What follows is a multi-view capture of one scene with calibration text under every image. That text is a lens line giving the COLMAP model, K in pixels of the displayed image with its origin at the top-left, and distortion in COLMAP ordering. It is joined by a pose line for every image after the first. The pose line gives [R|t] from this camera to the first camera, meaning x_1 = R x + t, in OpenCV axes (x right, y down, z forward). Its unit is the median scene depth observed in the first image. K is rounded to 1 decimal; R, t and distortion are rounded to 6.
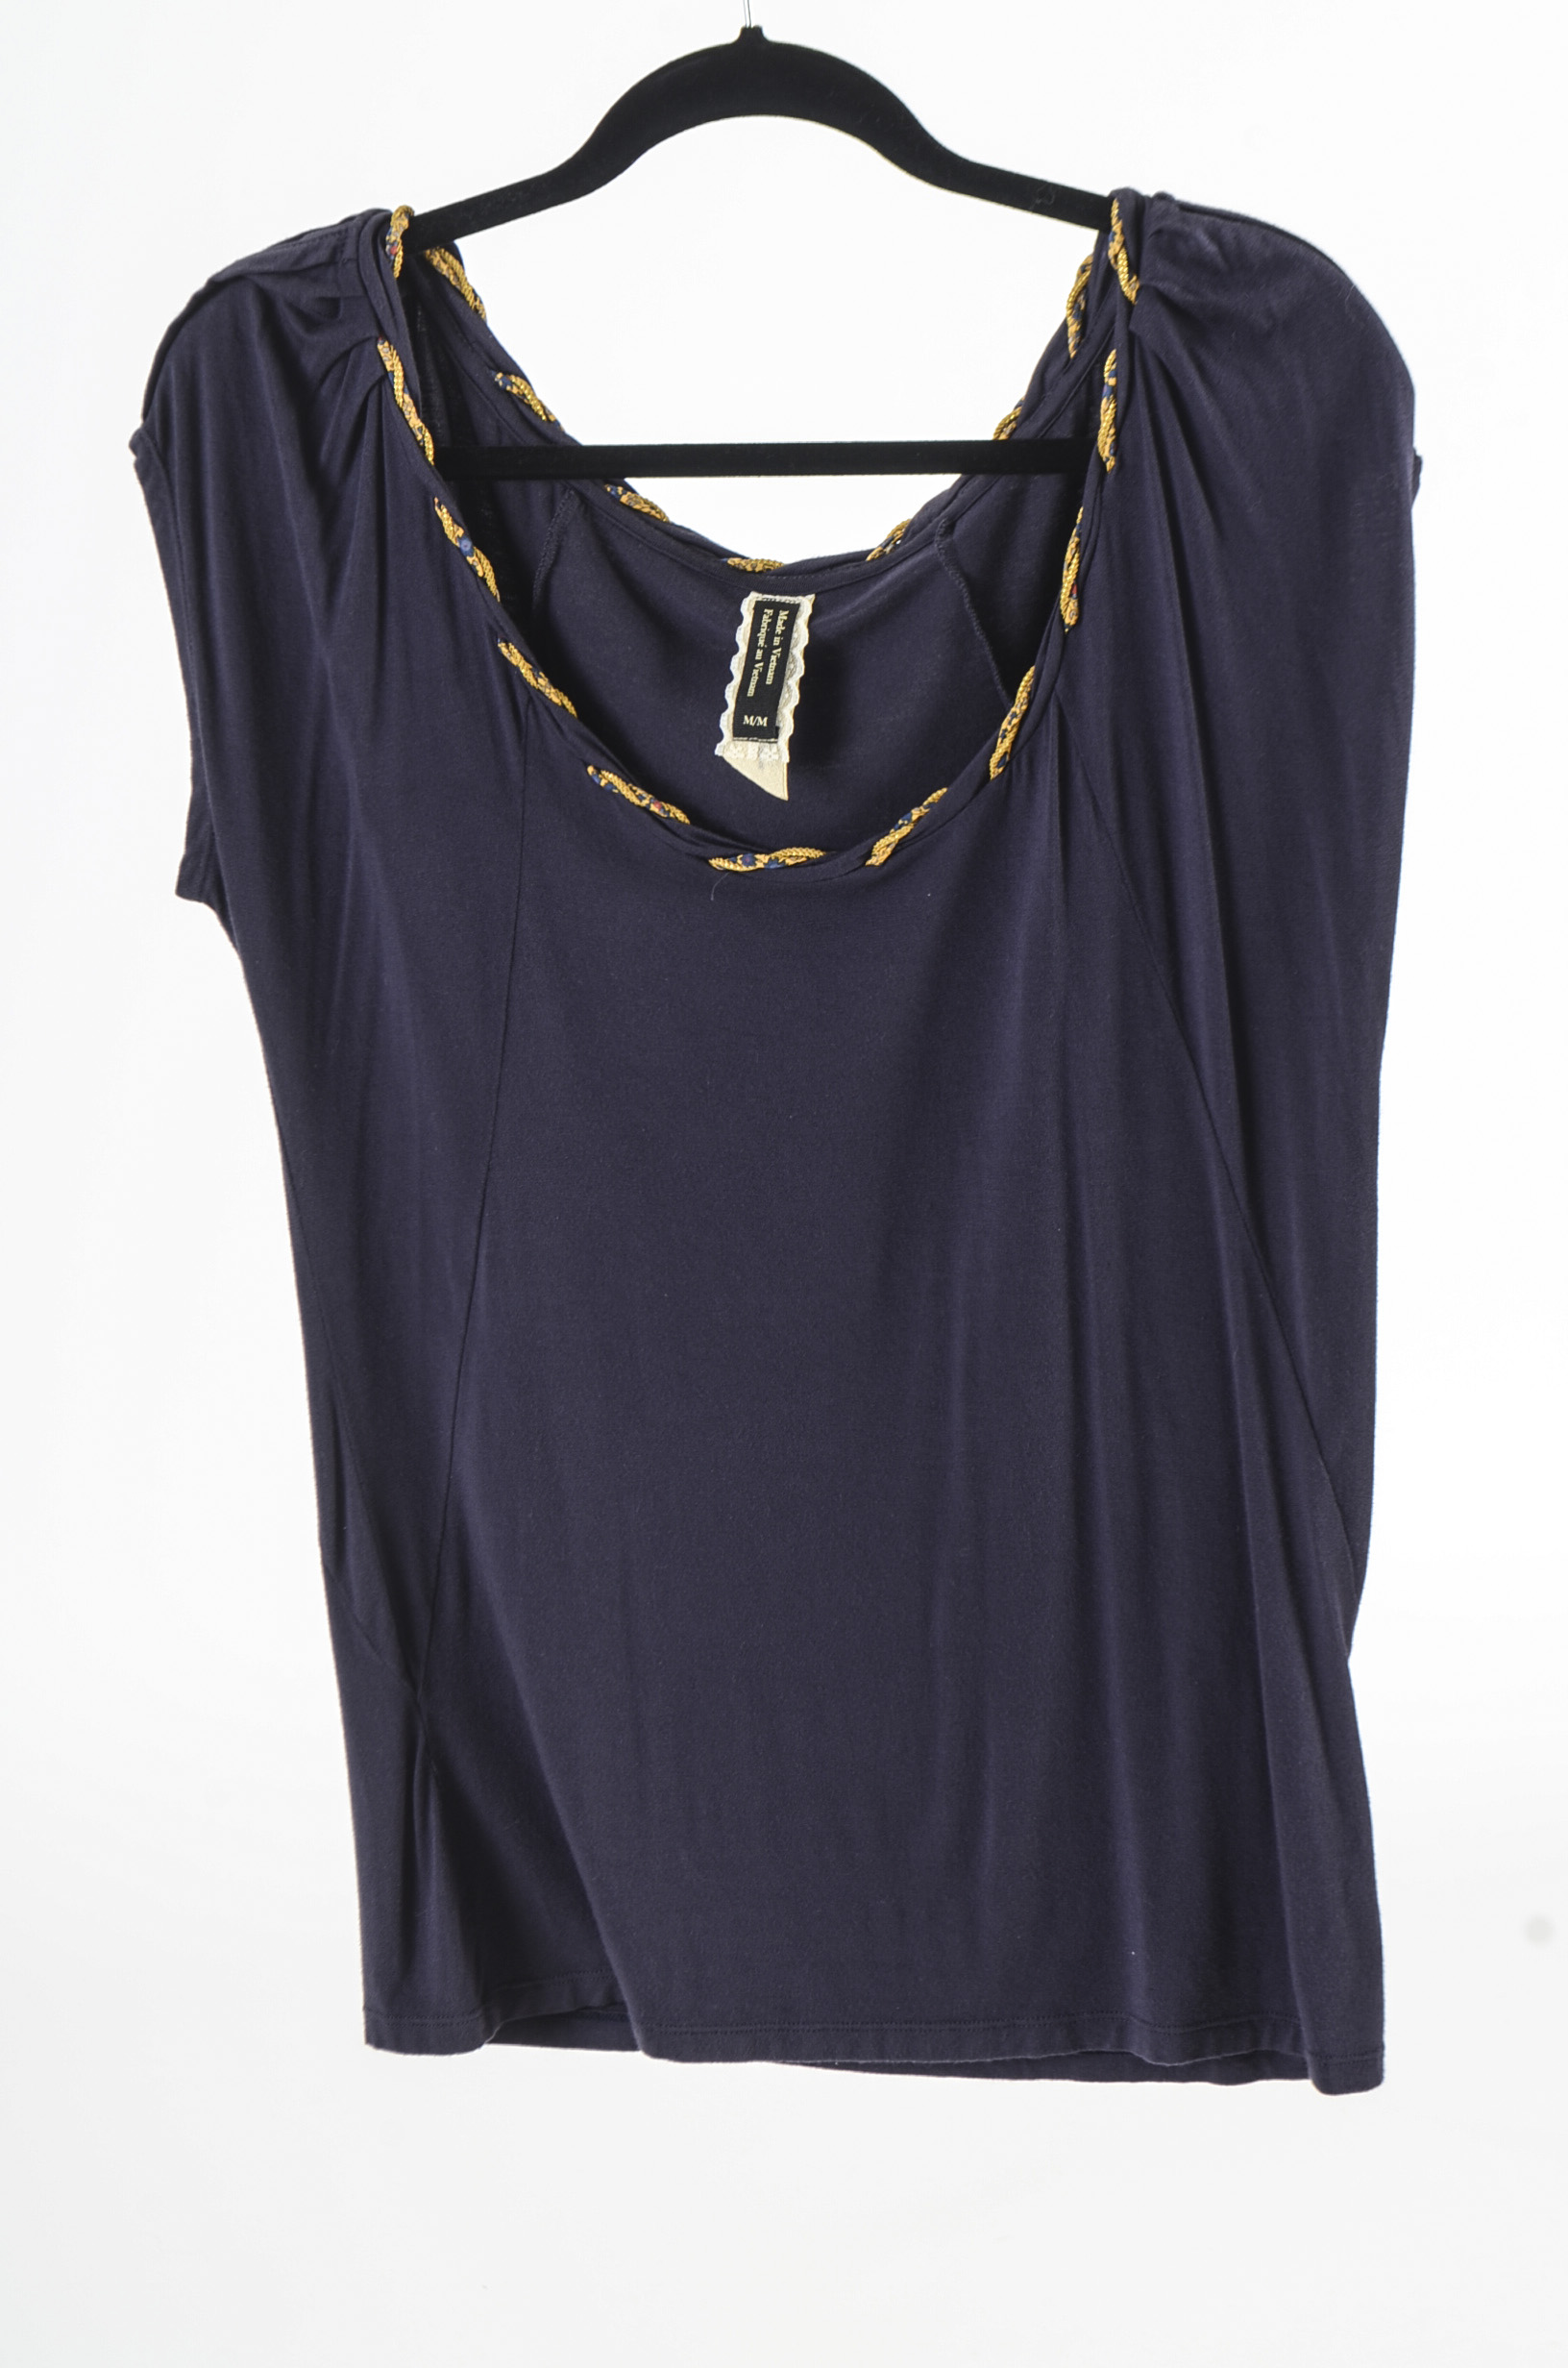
lens RADIAL K [[4674.4, 0, 781.3], [0, 4674.4, 1181.1], [0, 0, 1]] dist [-0.005528, 0.000000]
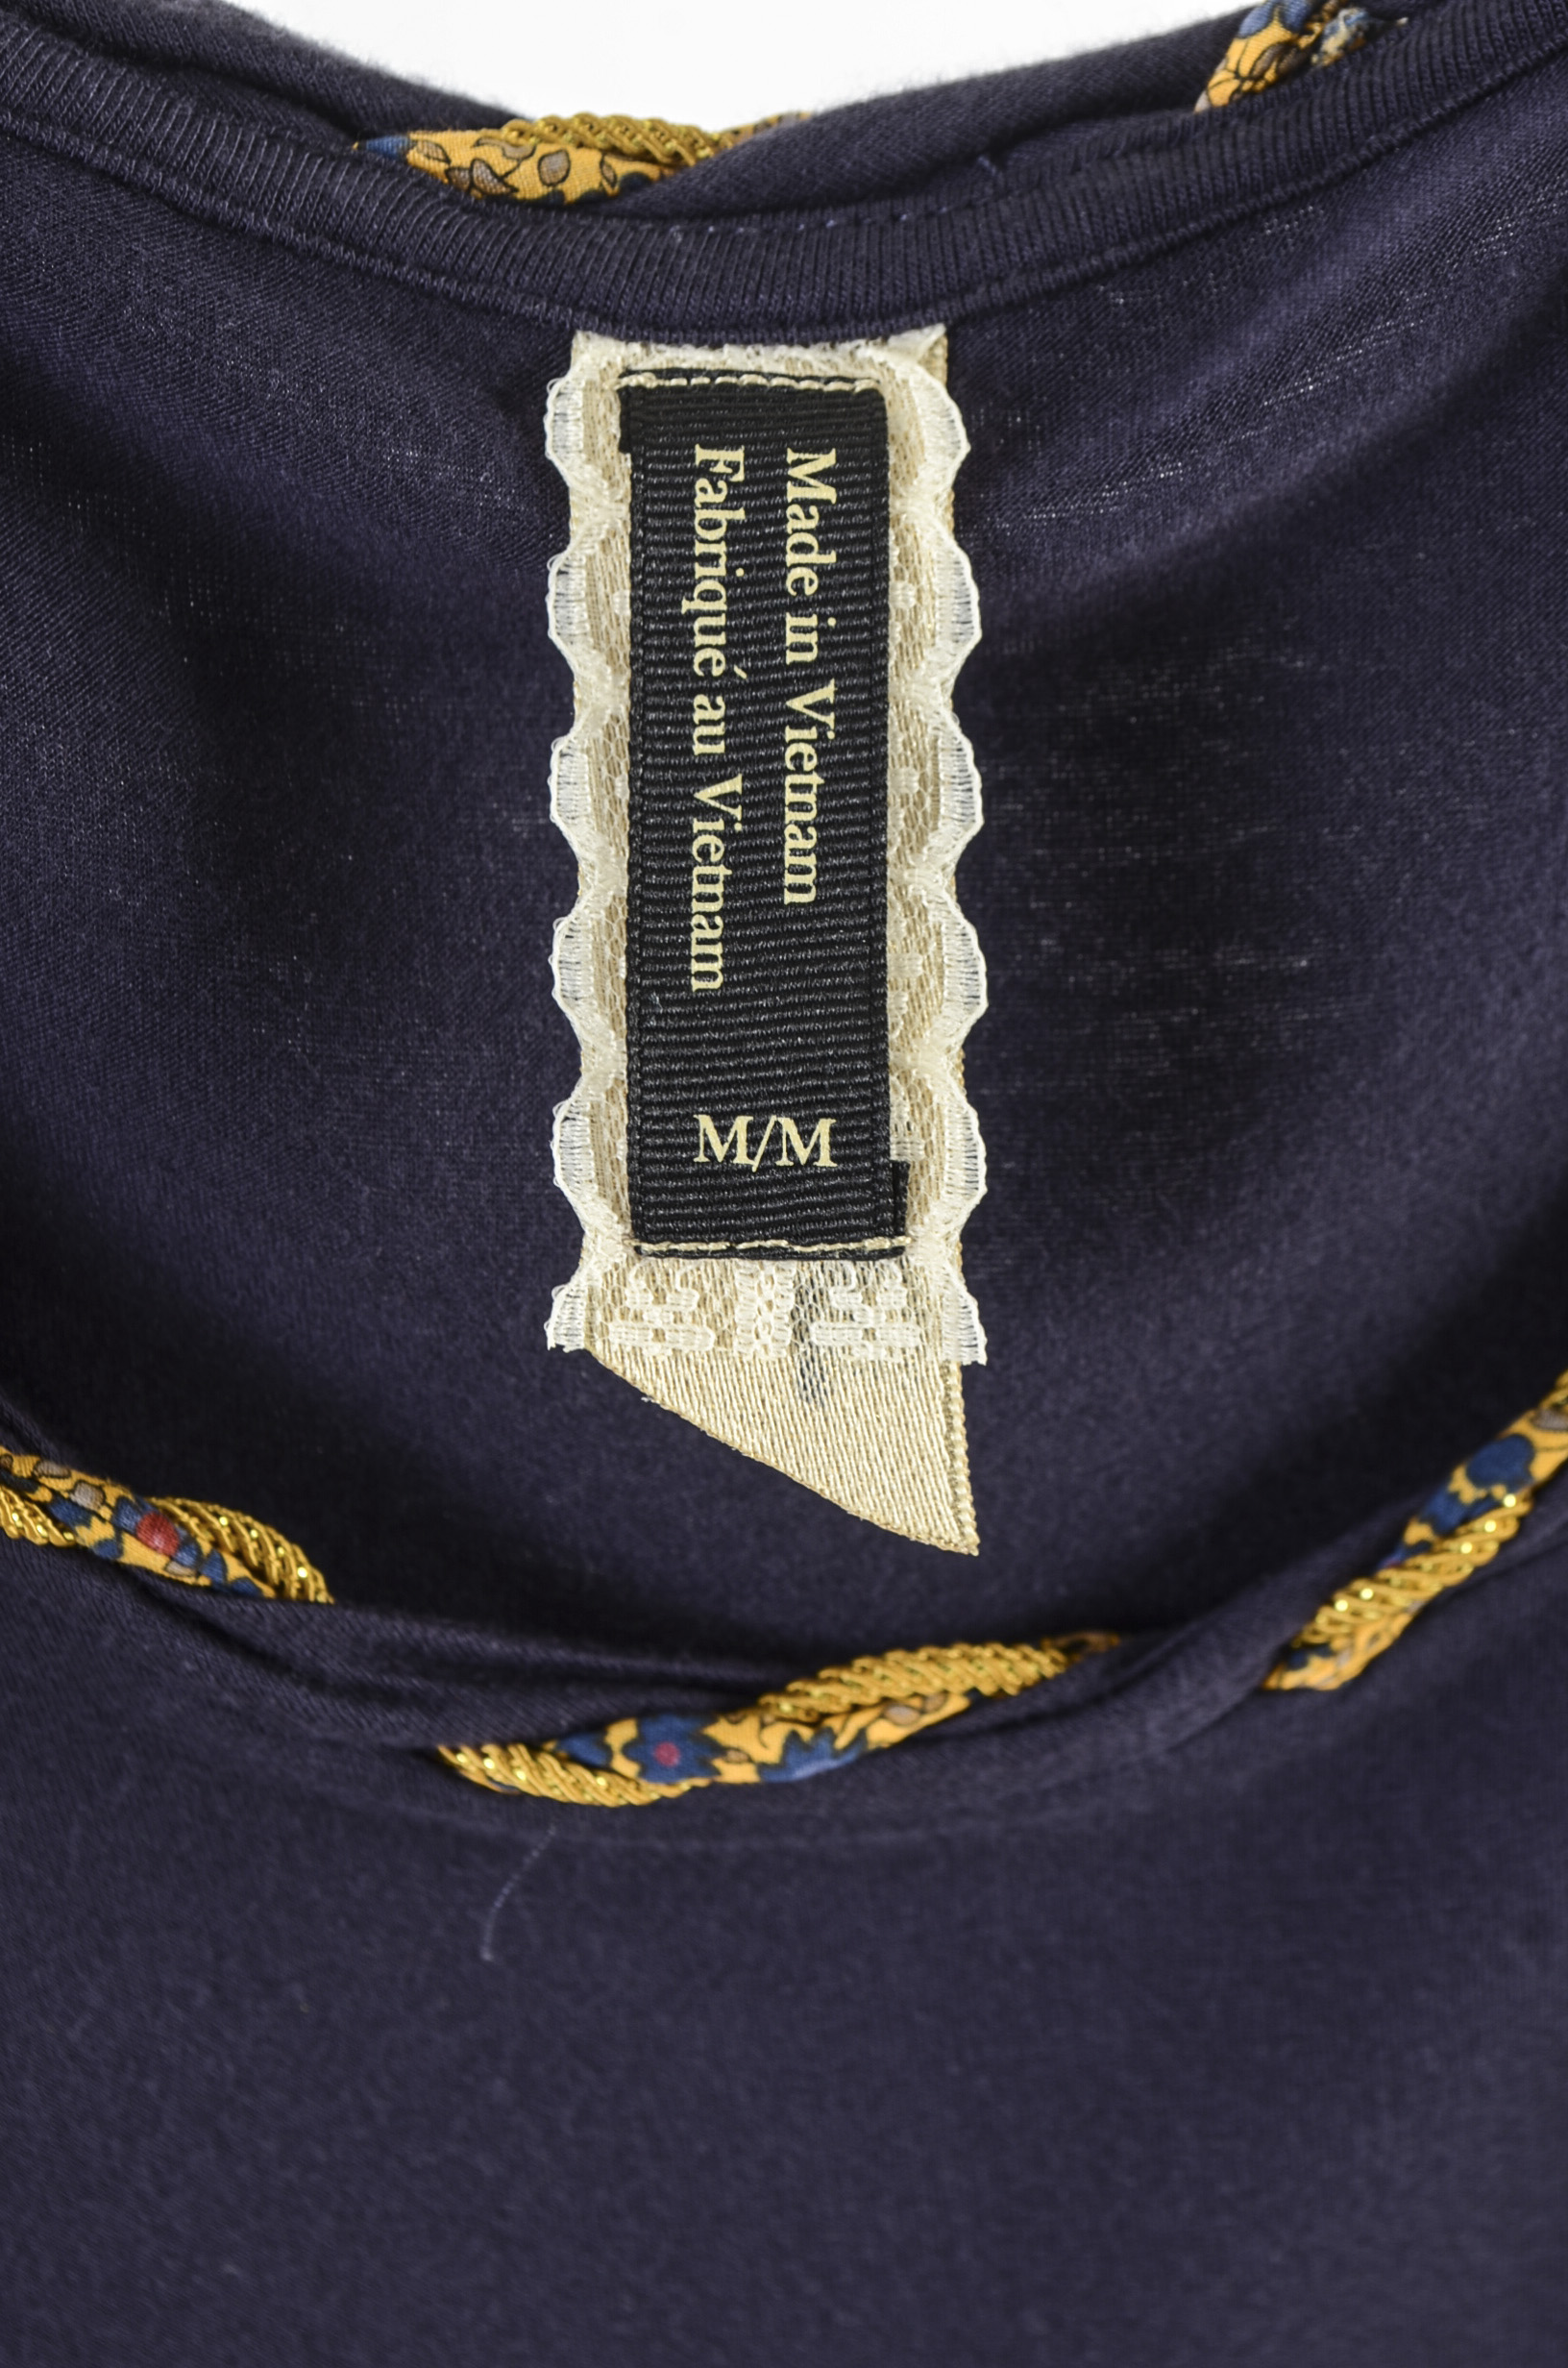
lens RADIAL K [[5236.4, 0, 786.6], [0, 5236.4, 1193.2], [0, 0, 1]] dist [0.023862, 0.000000]
pose [[0.952622, -0.141857, 0.269052, -0.056898], [0.077441, 0.968548, 0.236471, -0.141339], [-0.294134, -0.204431, 0.933645, 0.810611]]
